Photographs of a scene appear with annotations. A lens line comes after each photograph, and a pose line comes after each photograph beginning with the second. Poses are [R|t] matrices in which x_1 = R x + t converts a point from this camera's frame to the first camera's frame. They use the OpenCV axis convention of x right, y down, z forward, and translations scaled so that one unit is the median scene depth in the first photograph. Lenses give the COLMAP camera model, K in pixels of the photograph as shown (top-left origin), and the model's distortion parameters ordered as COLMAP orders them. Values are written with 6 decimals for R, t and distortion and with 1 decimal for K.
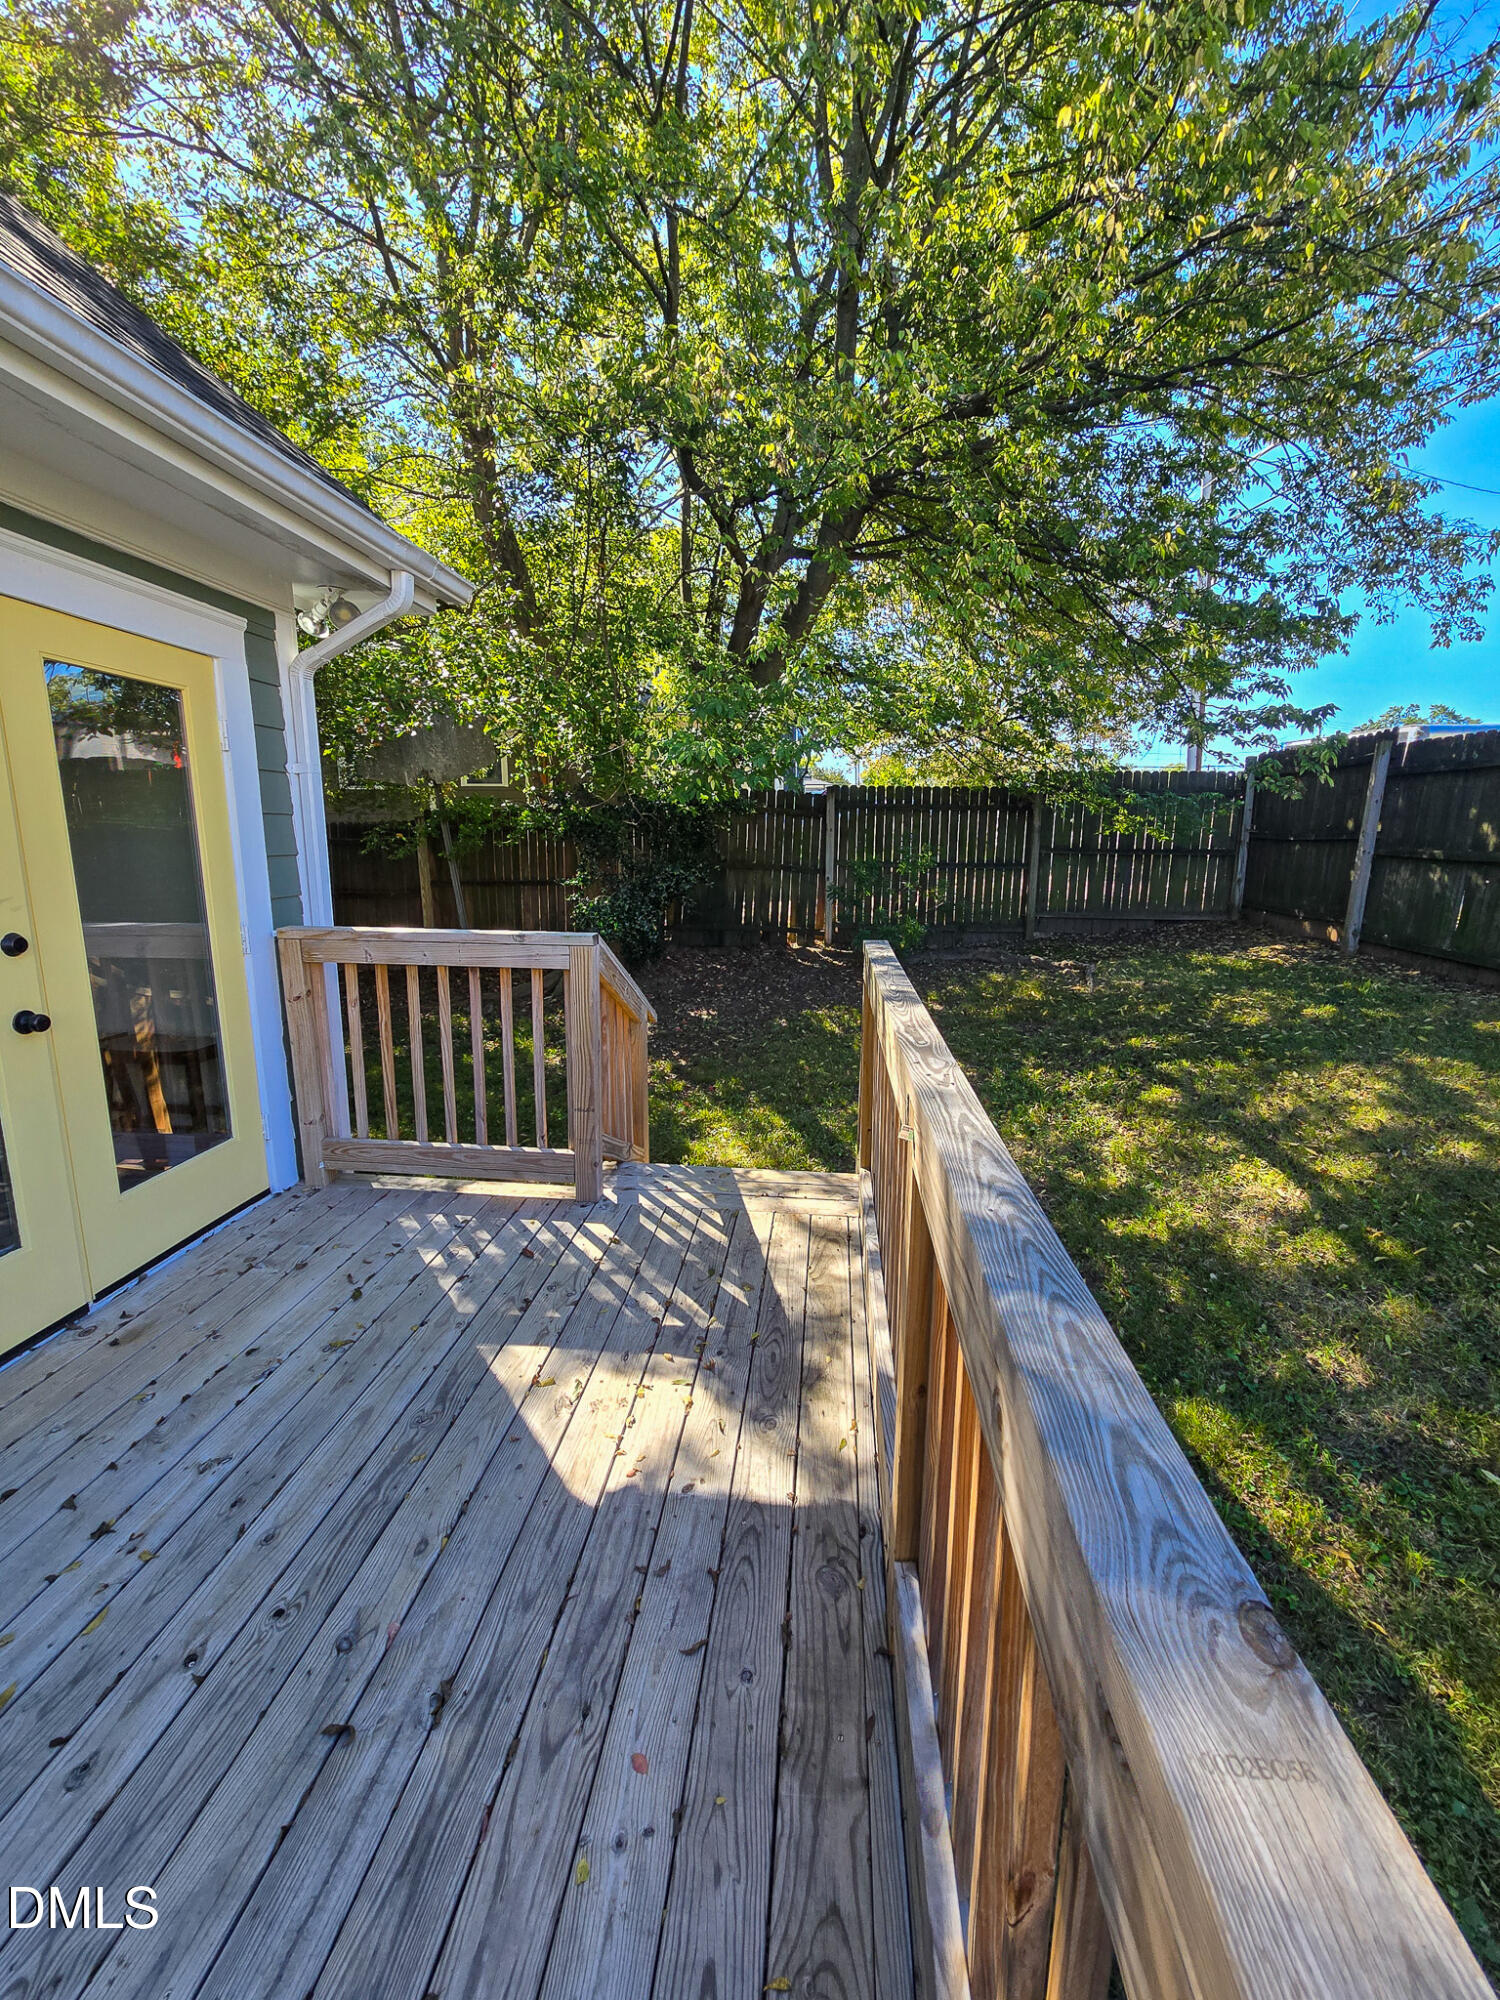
lens RADIAL K [[808.3, 0, 755.5], [0, 808.3, 991.4], [0, 0, 1]] dist [0.000851, 0.000034]
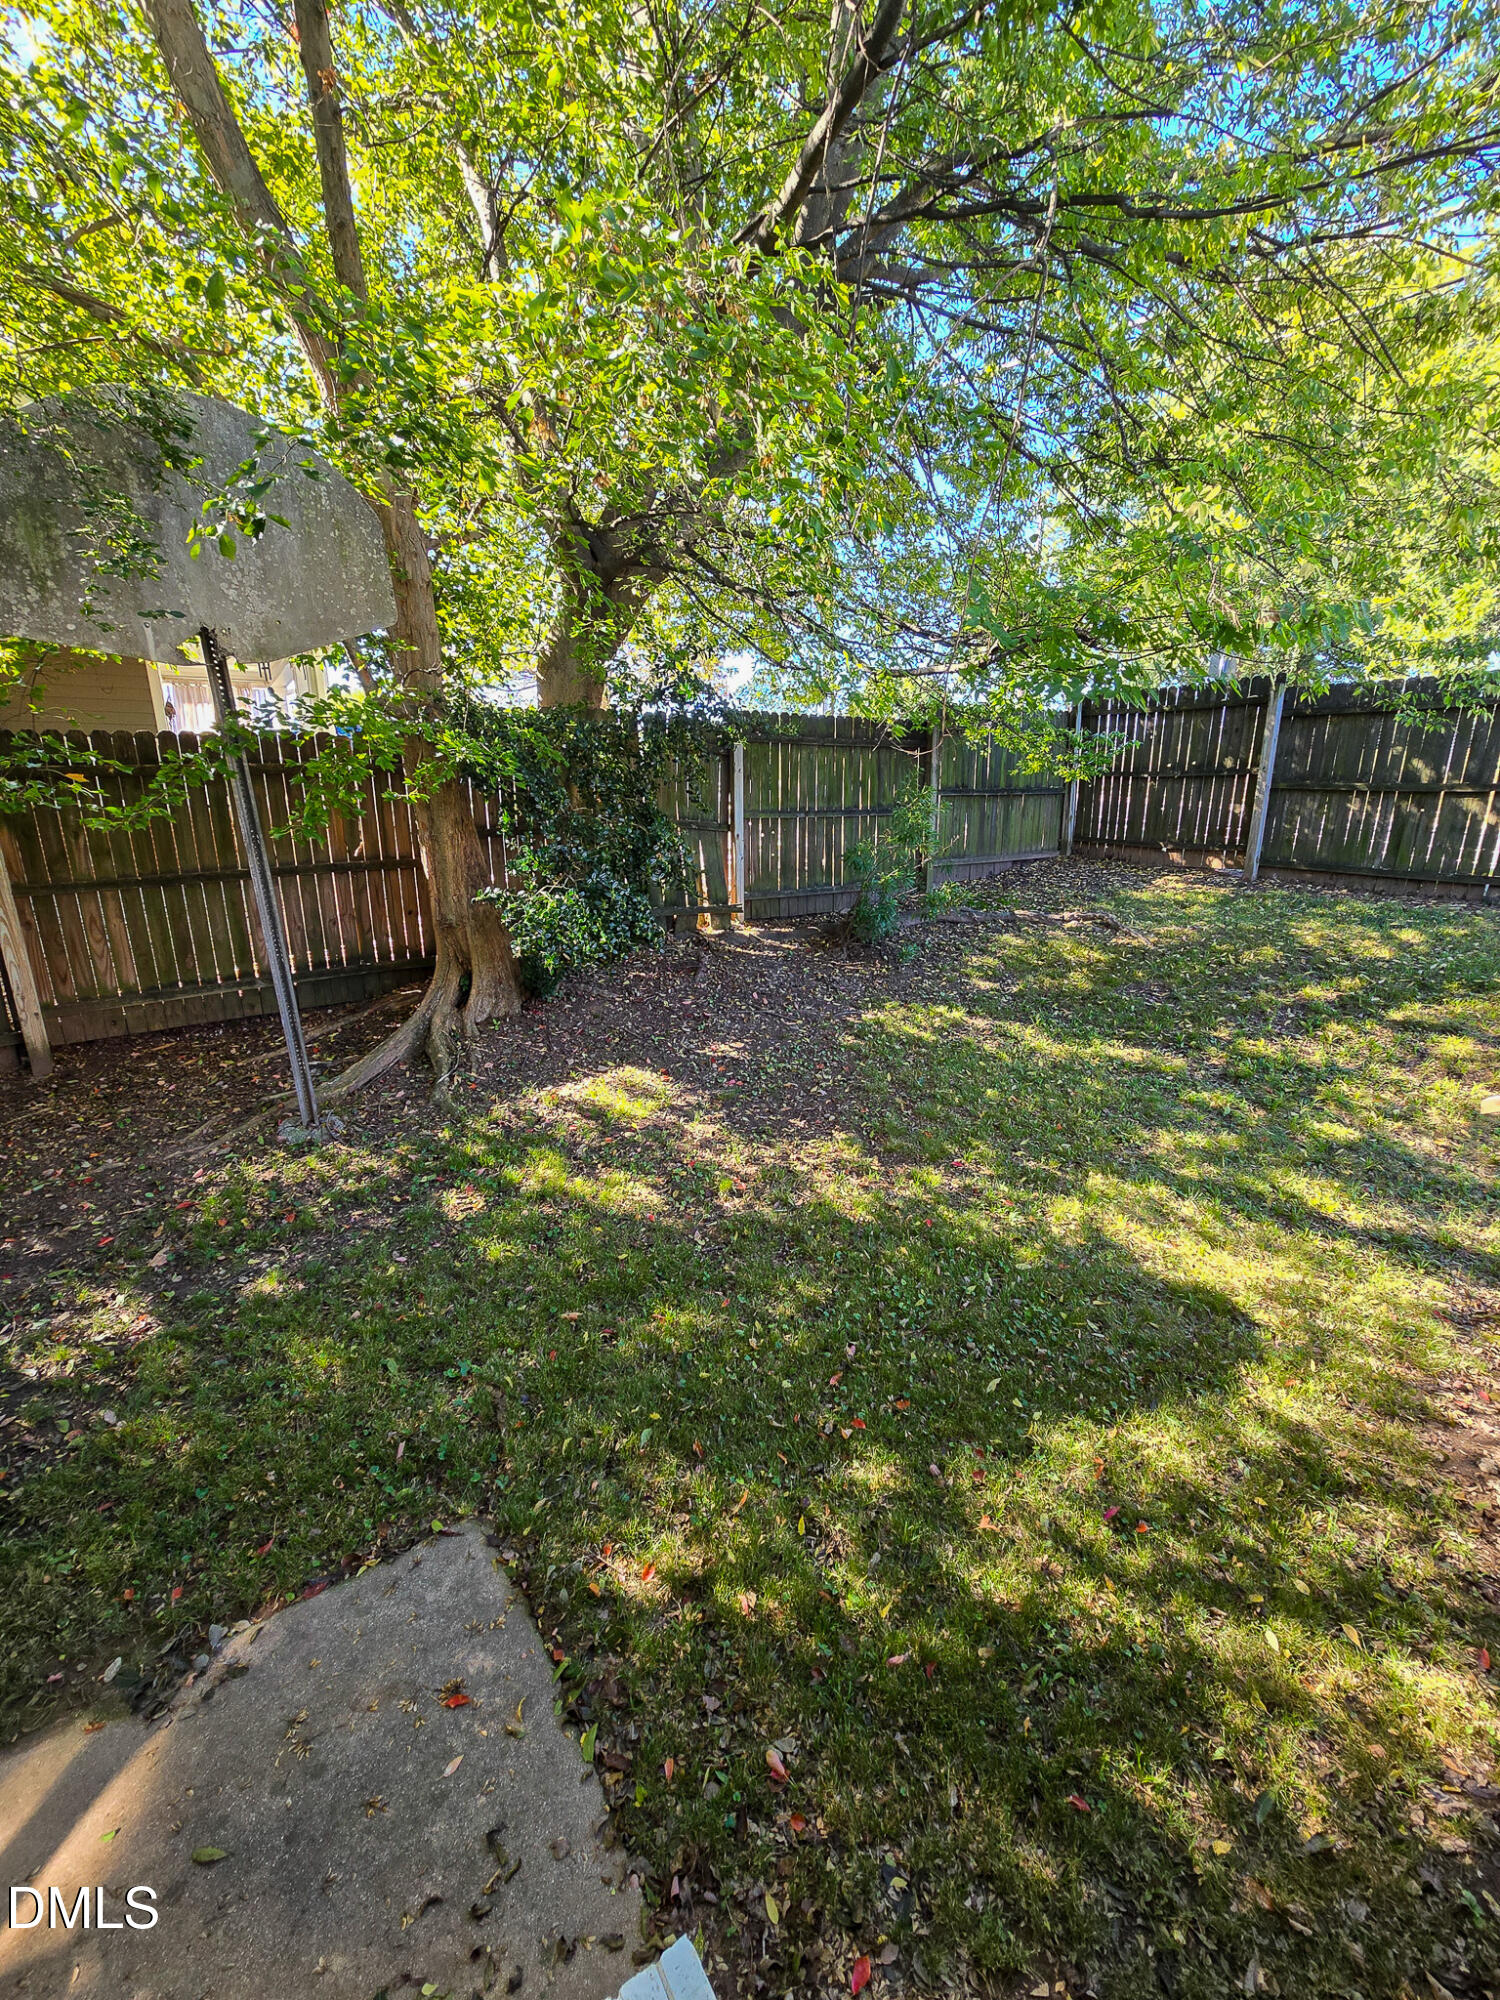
lens RADIAL K [[808.3, 0, 754.7], [0, 808.3, 1008.1], [0, 0, 1]] dist [0.000851, 0.000034]
pose [[0.793221, -0.177133, 0.582601, -0.589632], [0.126320, 0.983810, 0.127129, -0.121275], [-0.595687, -0.027247, 0.802754, 0.609130]]
